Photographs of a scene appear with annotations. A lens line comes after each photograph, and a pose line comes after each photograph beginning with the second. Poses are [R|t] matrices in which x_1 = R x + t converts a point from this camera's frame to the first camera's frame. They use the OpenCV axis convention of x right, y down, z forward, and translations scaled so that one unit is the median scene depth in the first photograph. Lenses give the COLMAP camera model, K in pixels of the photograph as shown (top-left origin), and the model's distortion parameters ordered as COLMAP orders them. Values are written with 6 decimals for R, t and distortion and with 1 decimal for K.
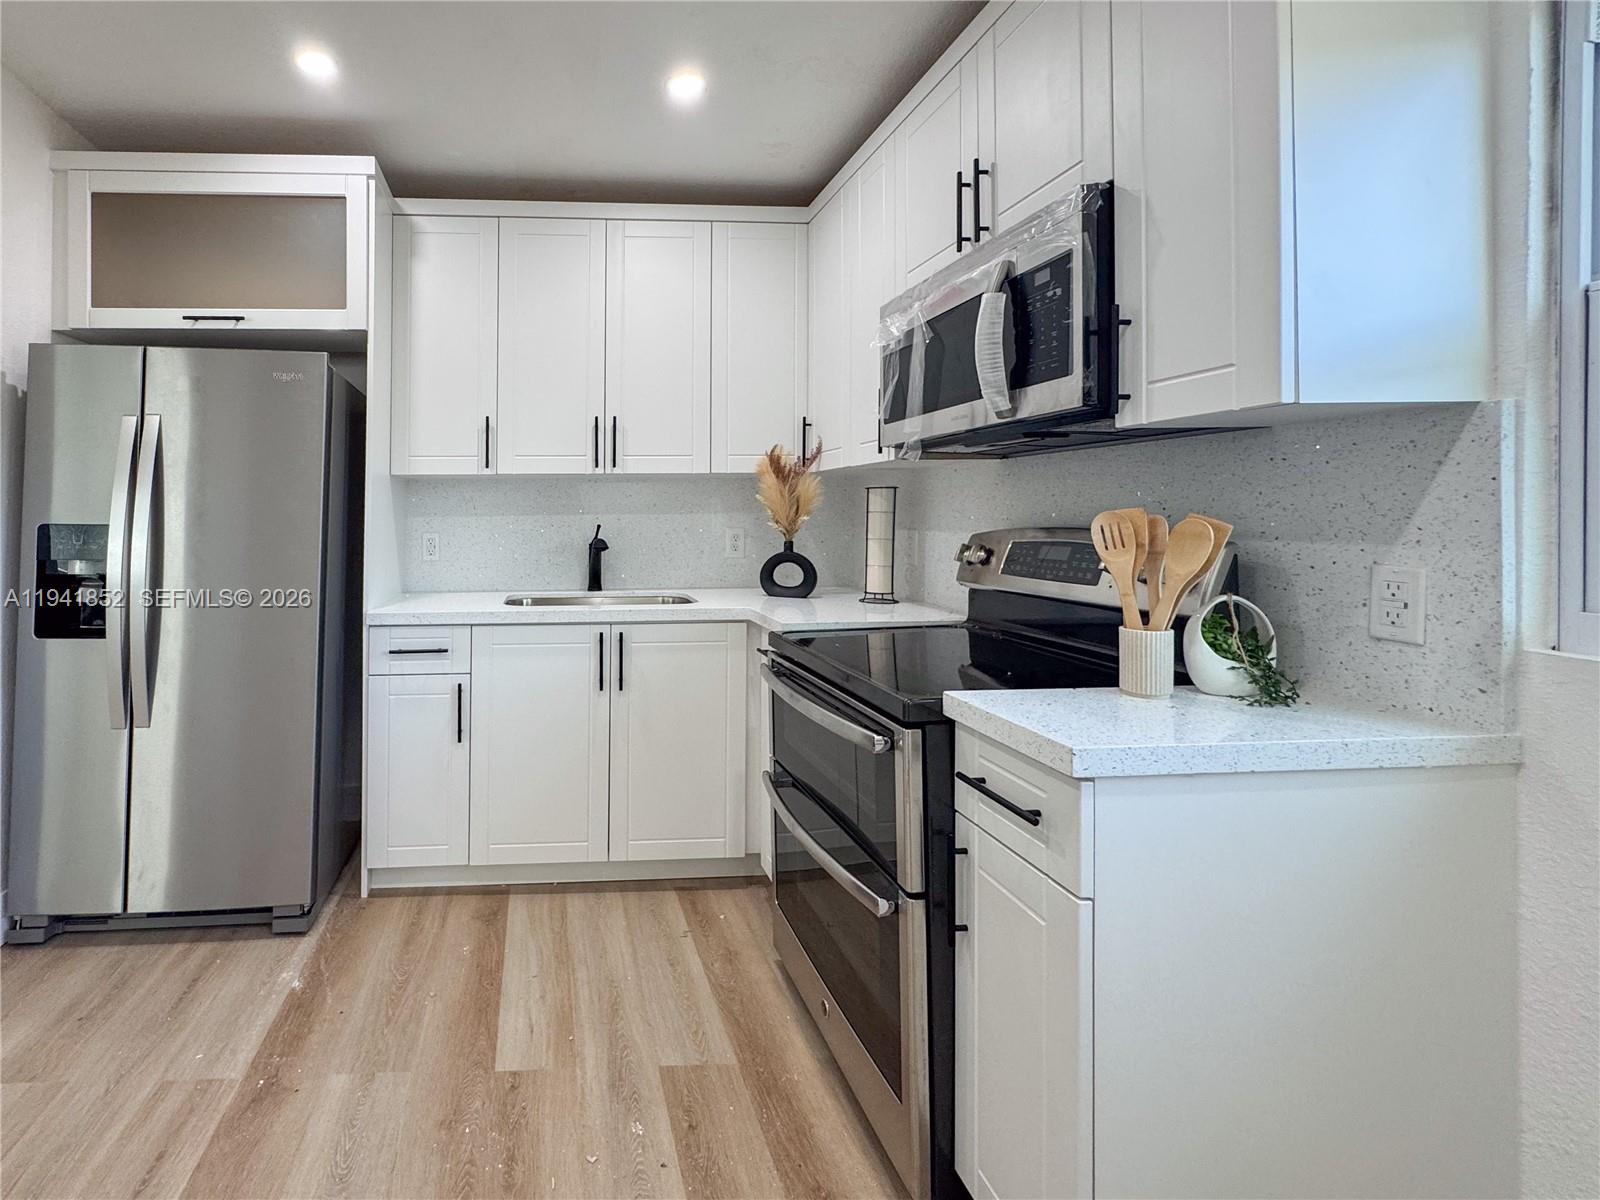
lens RADIAL K [[686.7, 0, 800.1], [0, 686.7, 510.7], [0, 0, 1]] dist [-0.000446, 0.000127]
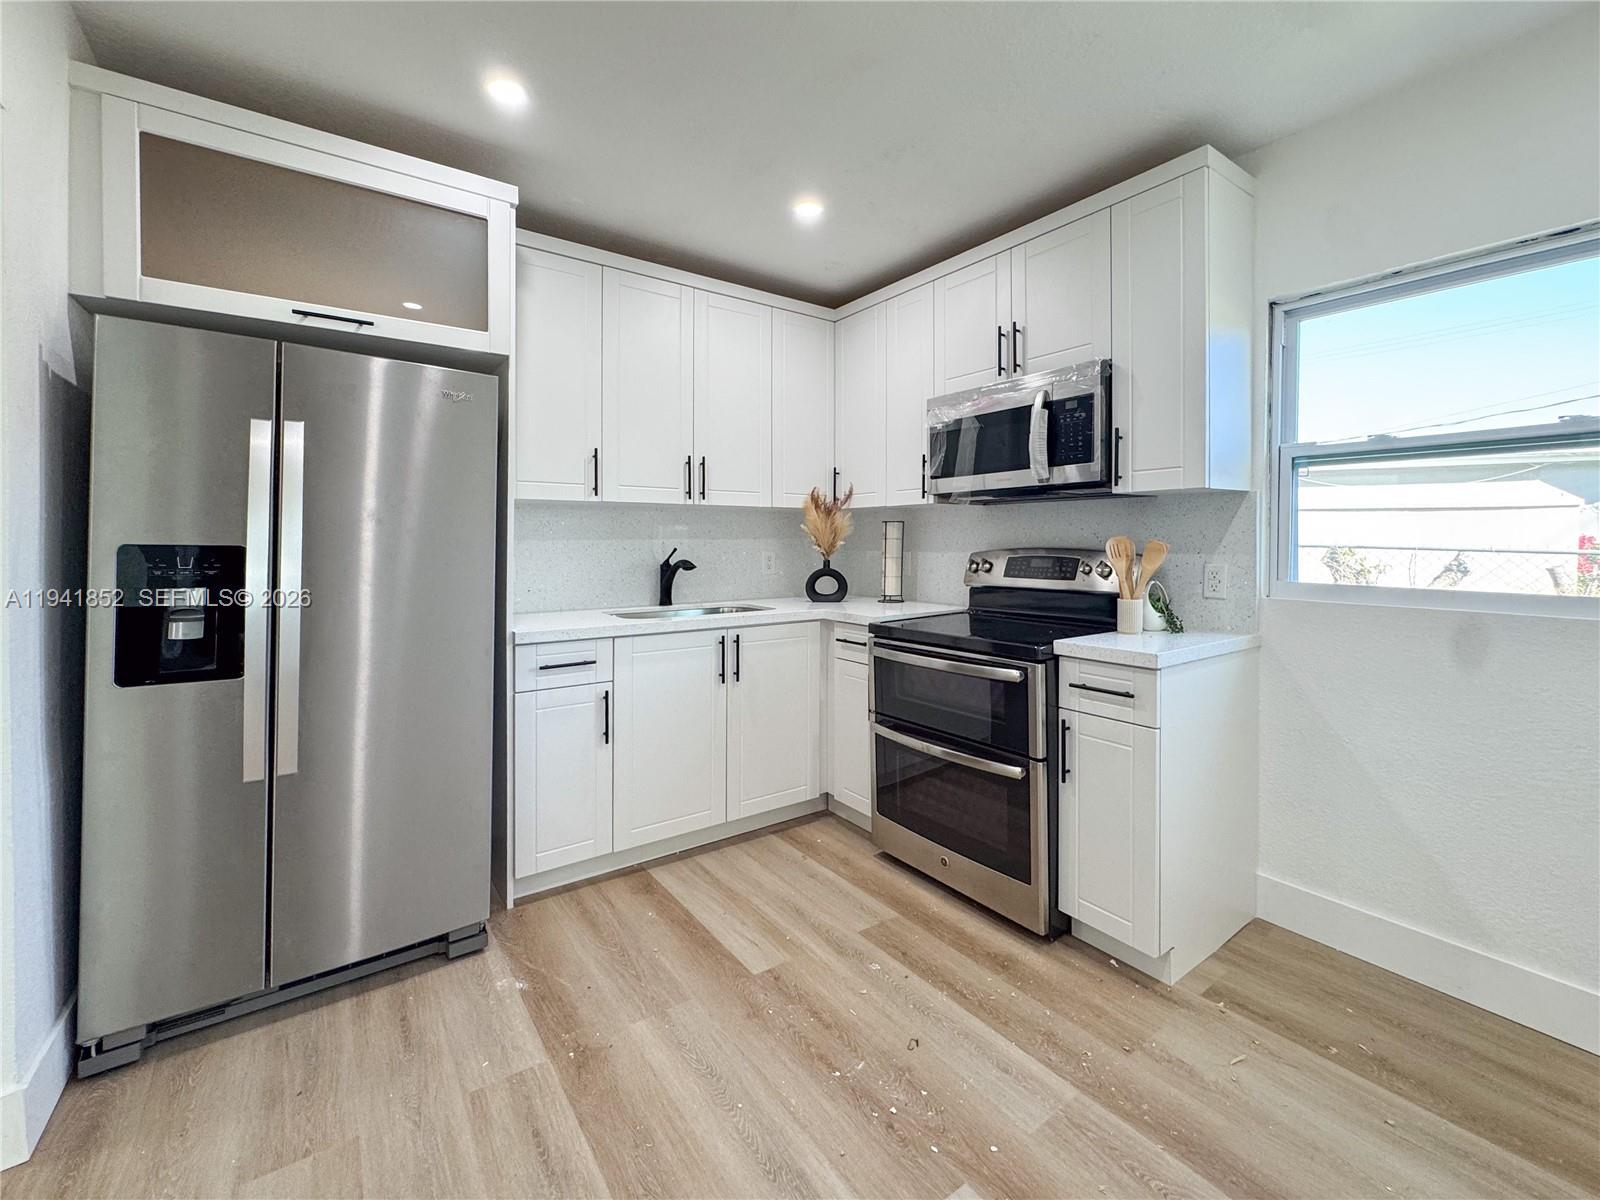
lens RADIAL K [[633.0, 0, 799.2], [0, 633.0, 550.1], [0, 0, 1]] dist [-0.001662, 0.000522]
pose [[0.860992, -0.000879, 0.508618, -0.811714], [-0.005178, 0.999932, 0.010494, 0.014400], [-0.508593, -0.011668, 0.860928, -0.034619]]
